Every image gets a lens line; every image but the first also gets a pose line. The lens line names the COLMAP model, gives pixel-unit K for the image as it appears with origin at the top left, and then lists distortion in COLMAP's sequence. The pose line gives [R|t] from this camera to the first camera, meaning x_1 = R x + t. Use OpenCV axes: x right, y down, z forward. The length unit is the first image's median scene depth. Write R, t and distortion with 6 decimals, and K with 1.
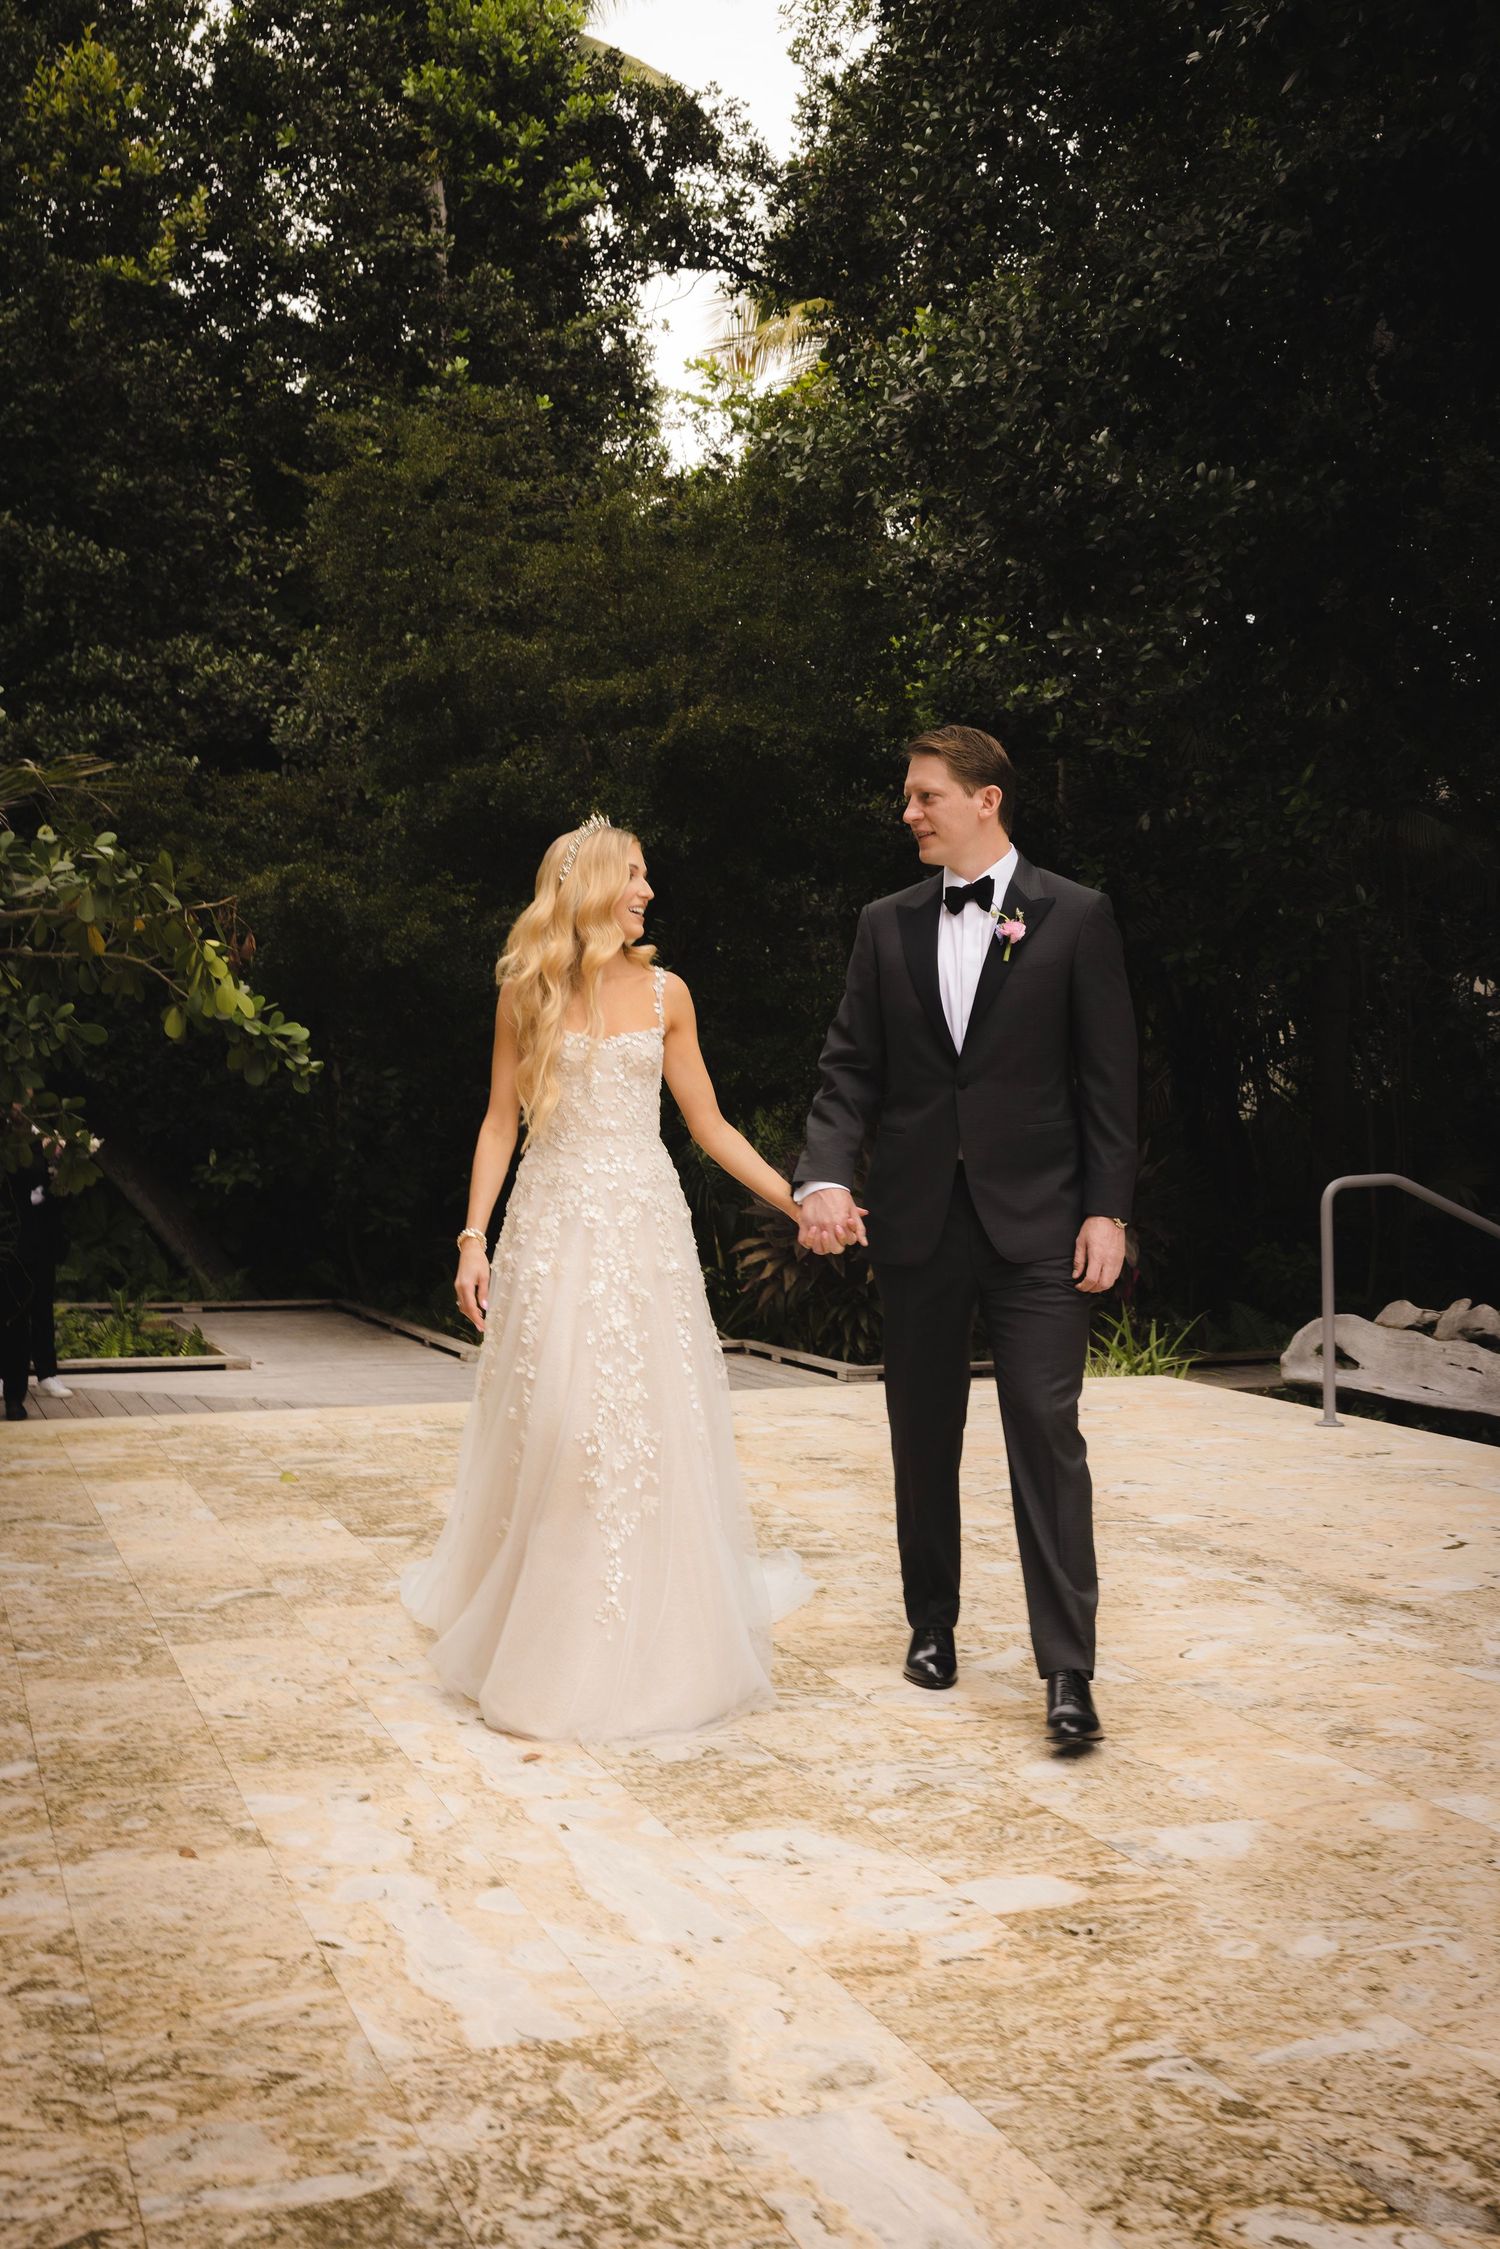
lens RADIAL K [[2481.4, 0, 747.9], [0, 2481.4, 1135.5], [0, 0, 1]] dist [0.011103, 0.012376]
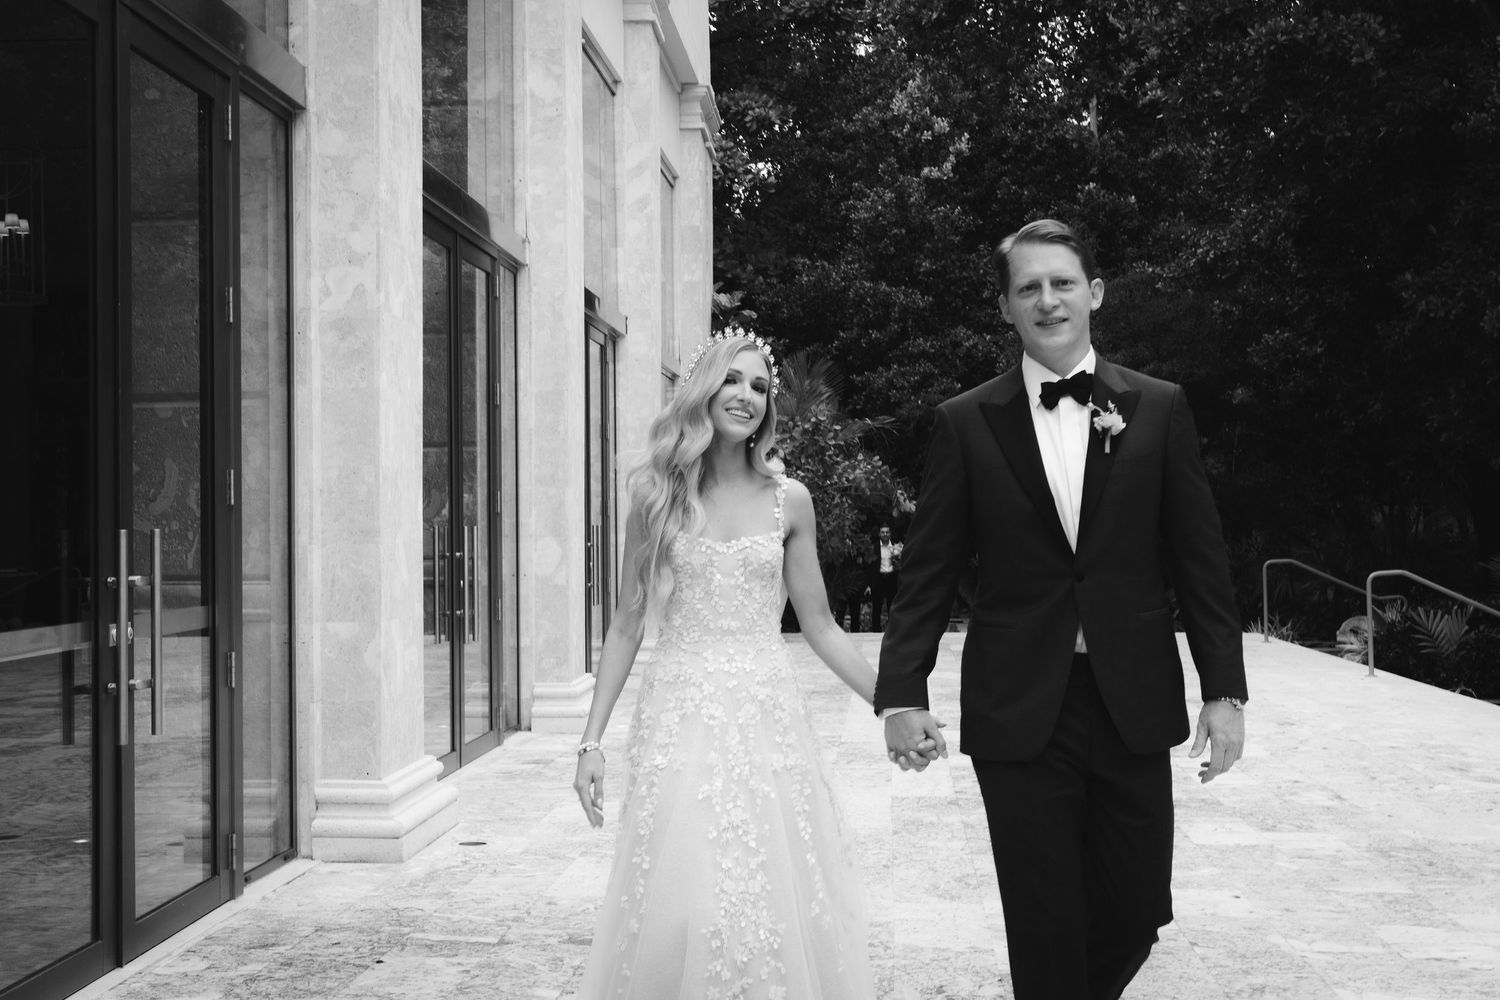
lens RADIAL K [[1902.1, 0, 750.0], [0, 1902.1, 500.0], [0, 0, 1]] dist [0.006631, -0.001608]
pose [[0.918795, -0.009005, -0.394633, 0.293683], [-0.000744, 0.999698, -0.024544, 0.001077], [0.394735, 0.022845, 0.918511, -0.701095]]
